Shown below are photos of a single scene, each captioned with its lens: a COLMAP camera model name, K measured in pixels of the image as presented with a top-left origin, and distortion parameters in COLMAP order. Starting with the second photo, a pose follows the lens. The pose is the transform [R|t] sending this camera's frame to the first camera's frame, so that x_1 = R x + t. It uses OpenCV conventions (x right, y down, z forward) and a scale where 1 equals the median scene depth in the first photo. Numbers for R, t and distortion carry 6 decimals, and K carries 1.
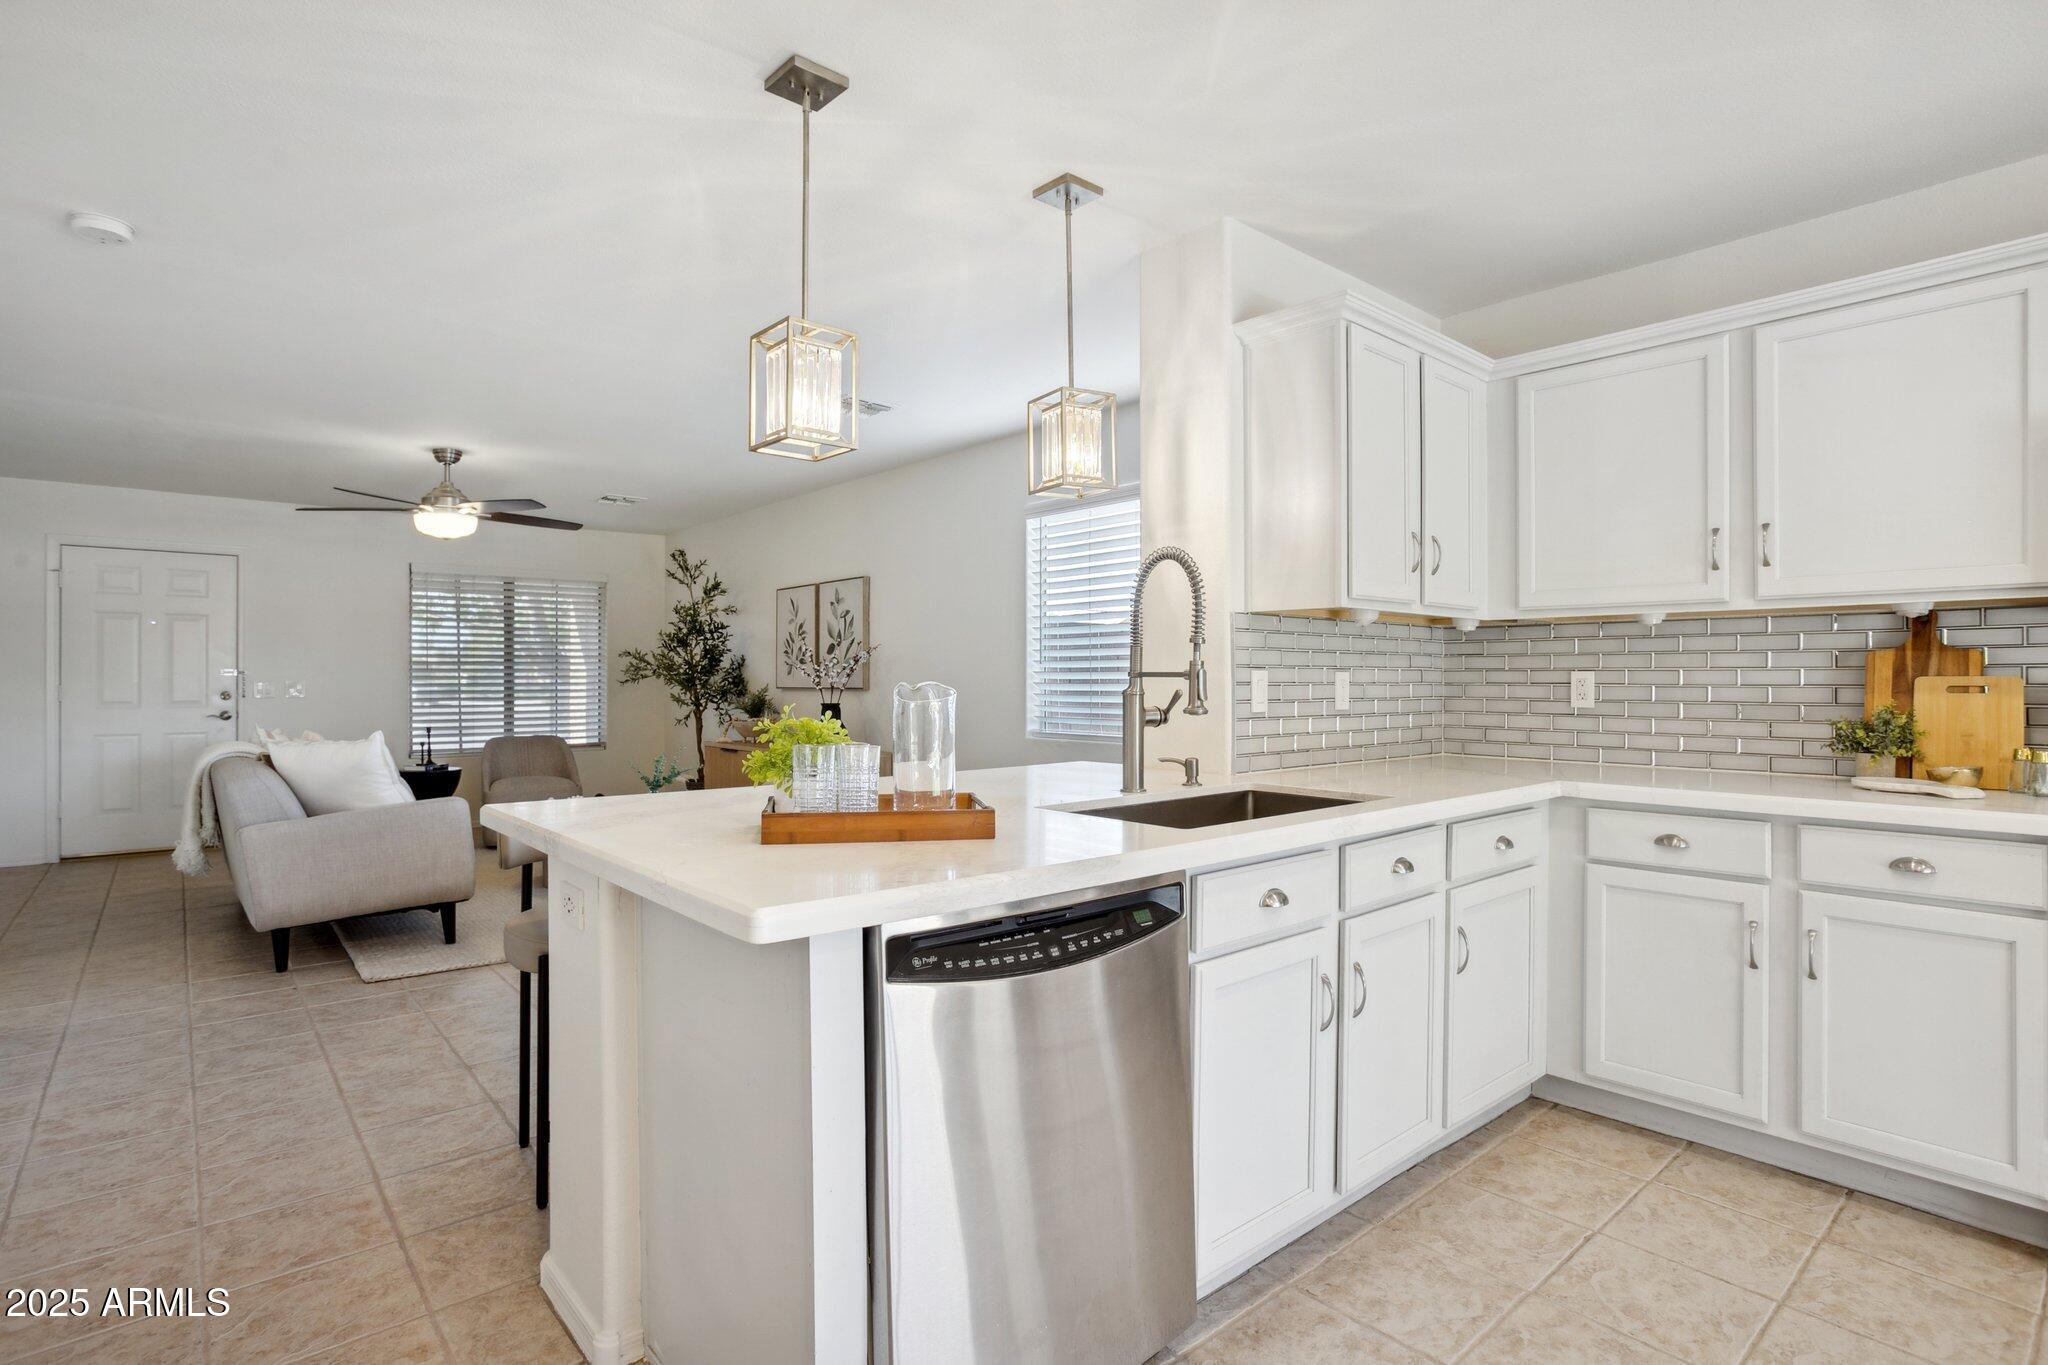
lens RADIAL K [[1012.8, 0, 1032.3], [0, 1012.8, 678.0], [0, 0, 1]] dist [-0.022011, 0.009187]
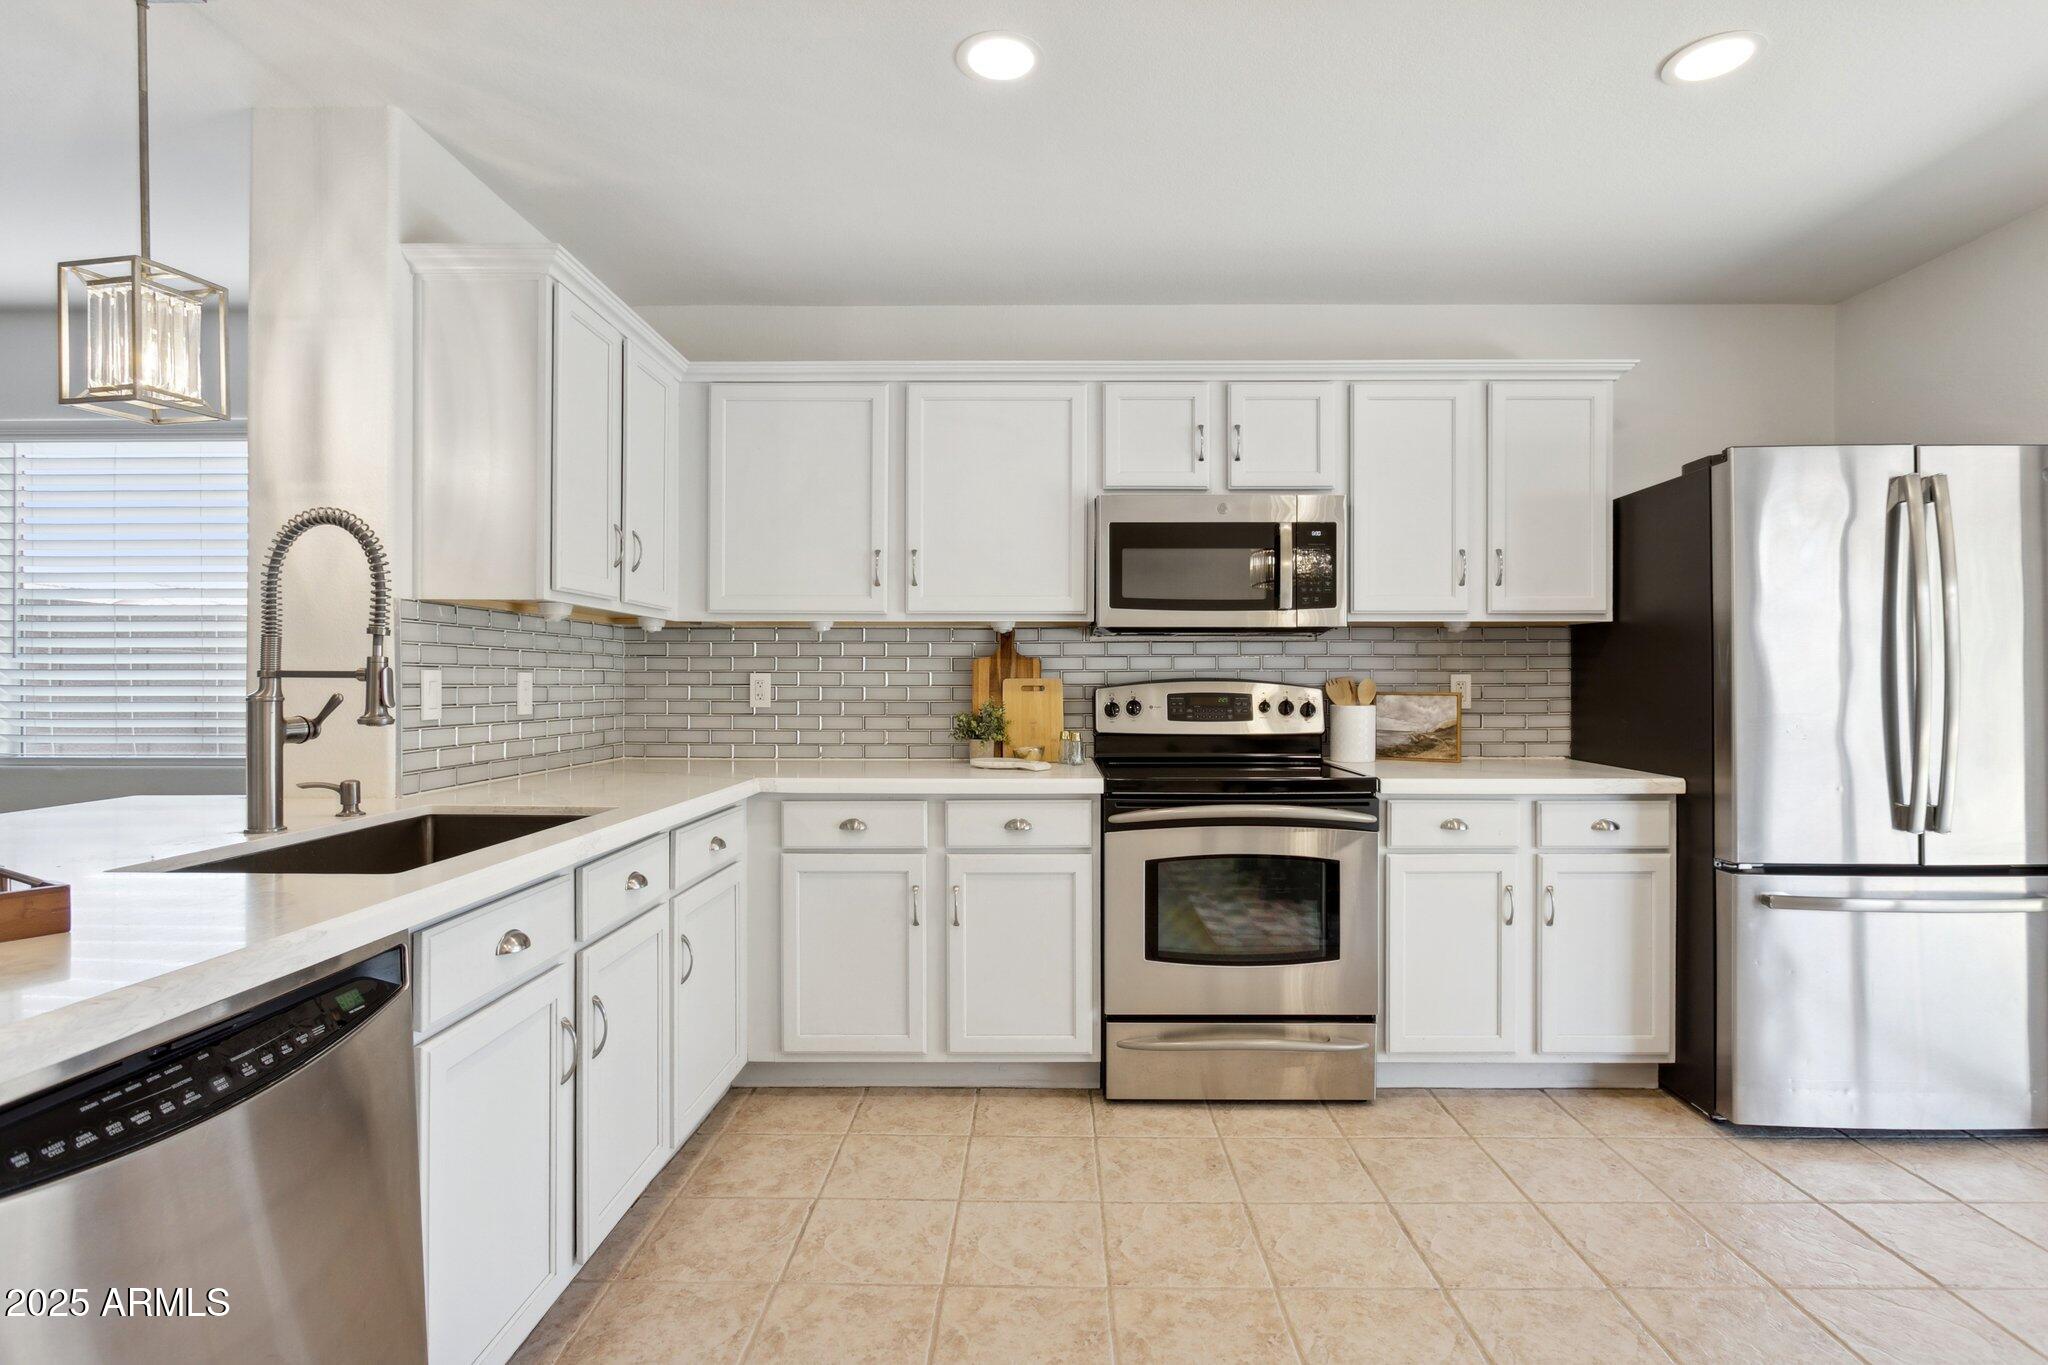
lens RADIAL K [[1012.8, 0, 1037.3], [0, 1012.8, 674.6], [0, 0, 1]] dist [-0.022011, 0.009187]
pose [[0.666422, 0.004597, 0.745561, -0.068167], [-0.000128, 0.999982, -0.006052, 0.001472], [-0.745575, 0.003938, 0.666410, 0.091643]]
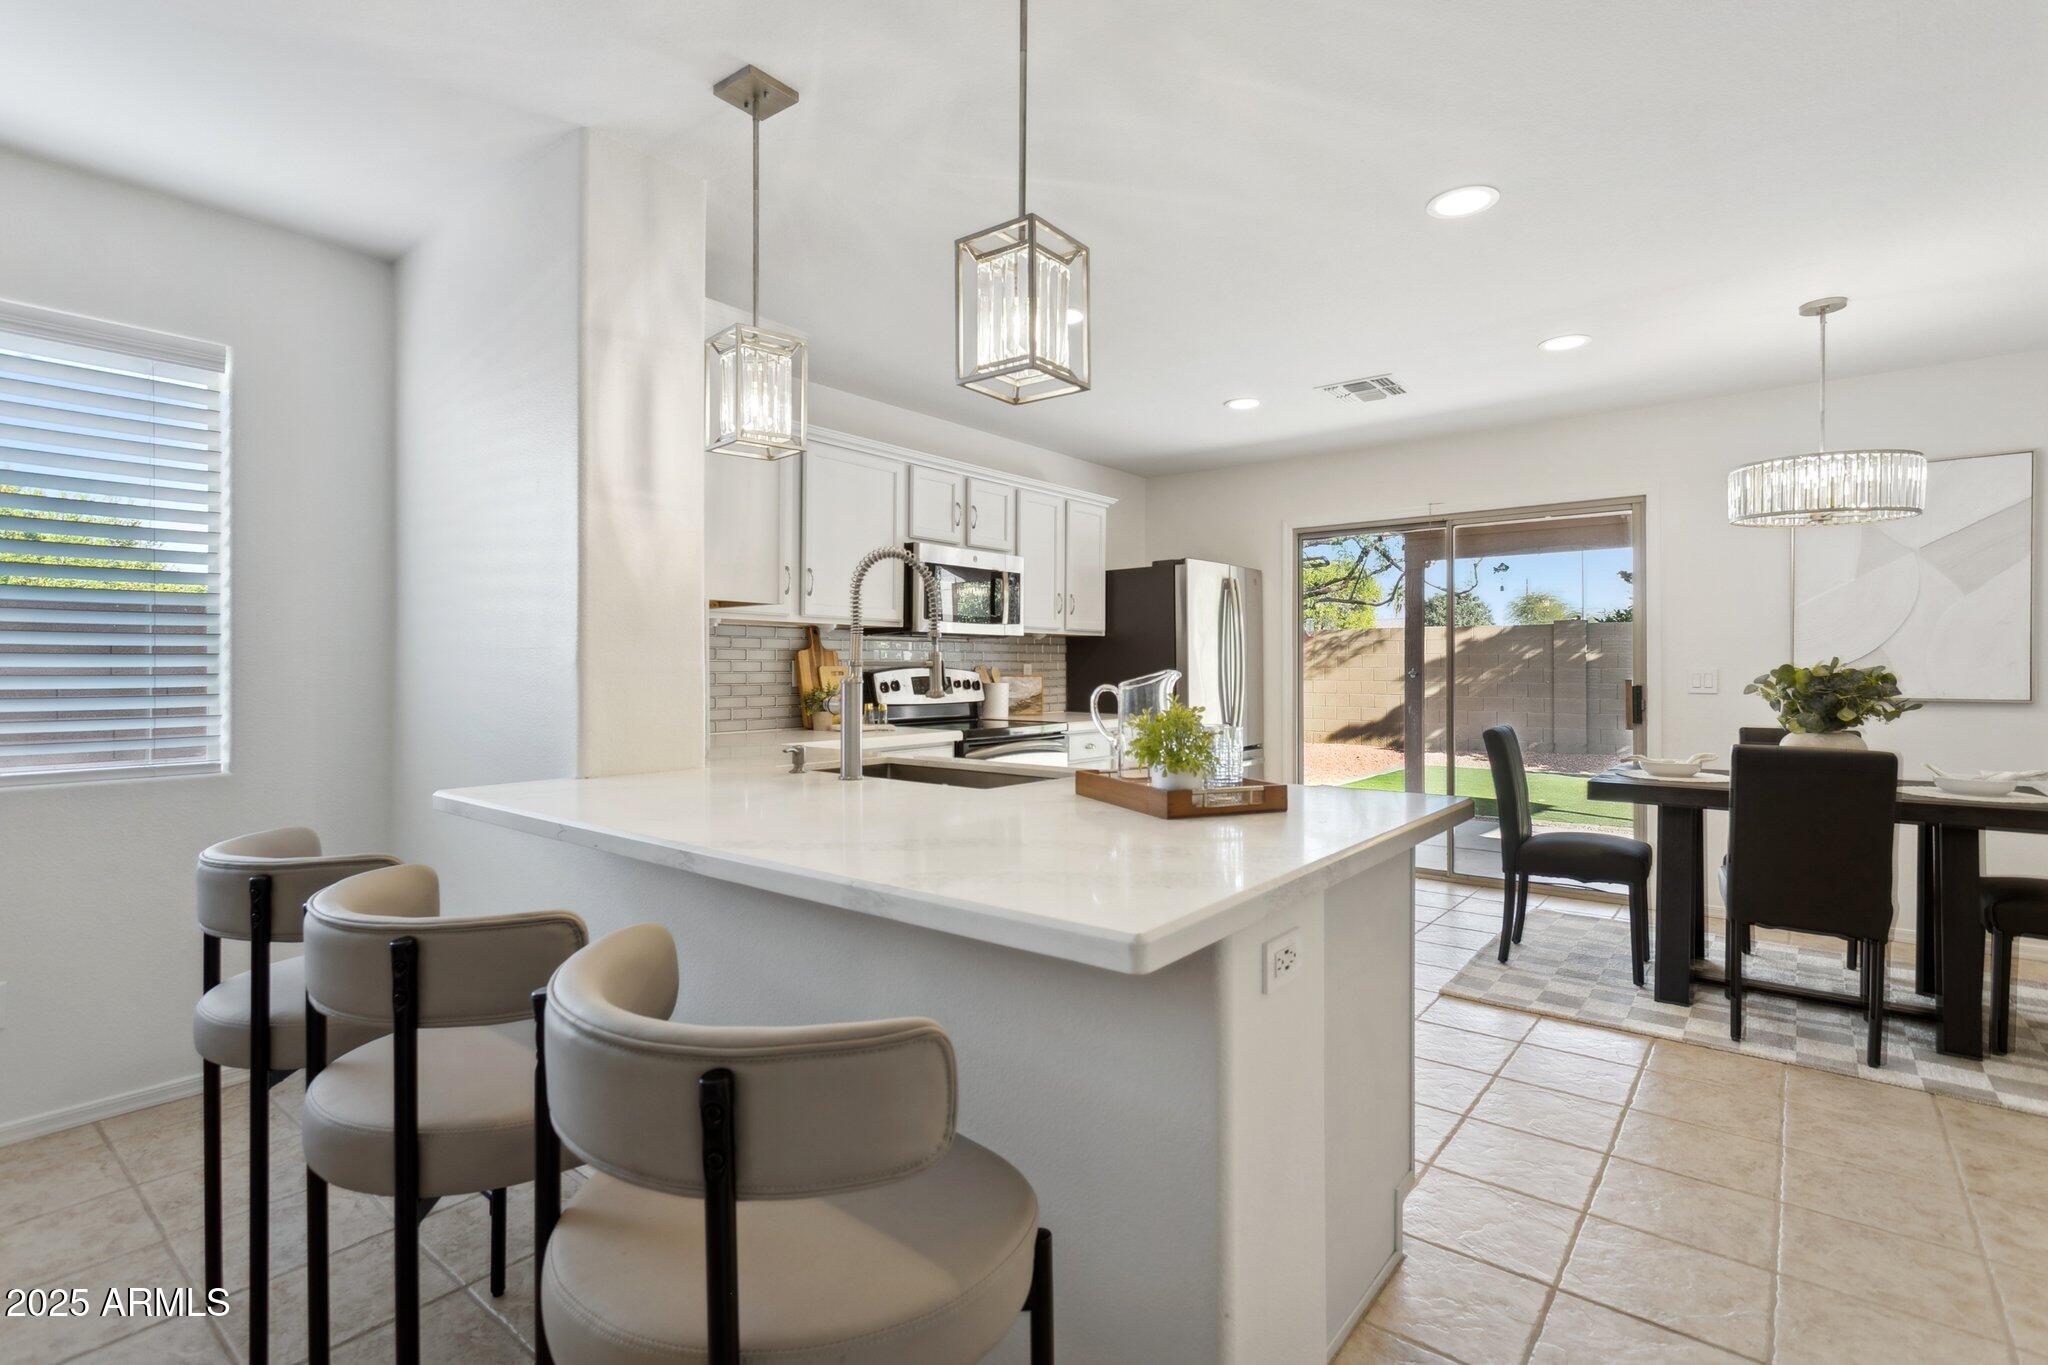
lens RADIAL K [[972.6, 0, 1022.8], [0, 972.6, 672.5], [0, 0, 1]] dist [-0.003487, 0.001317]
pose [[-0.175665, -0.004813, 0.984438, -0.844693], [0.000741, 0.999987, 0.005021, 0.001423], [-0.984450, 0.001612, -0.175659, 0.958944]]
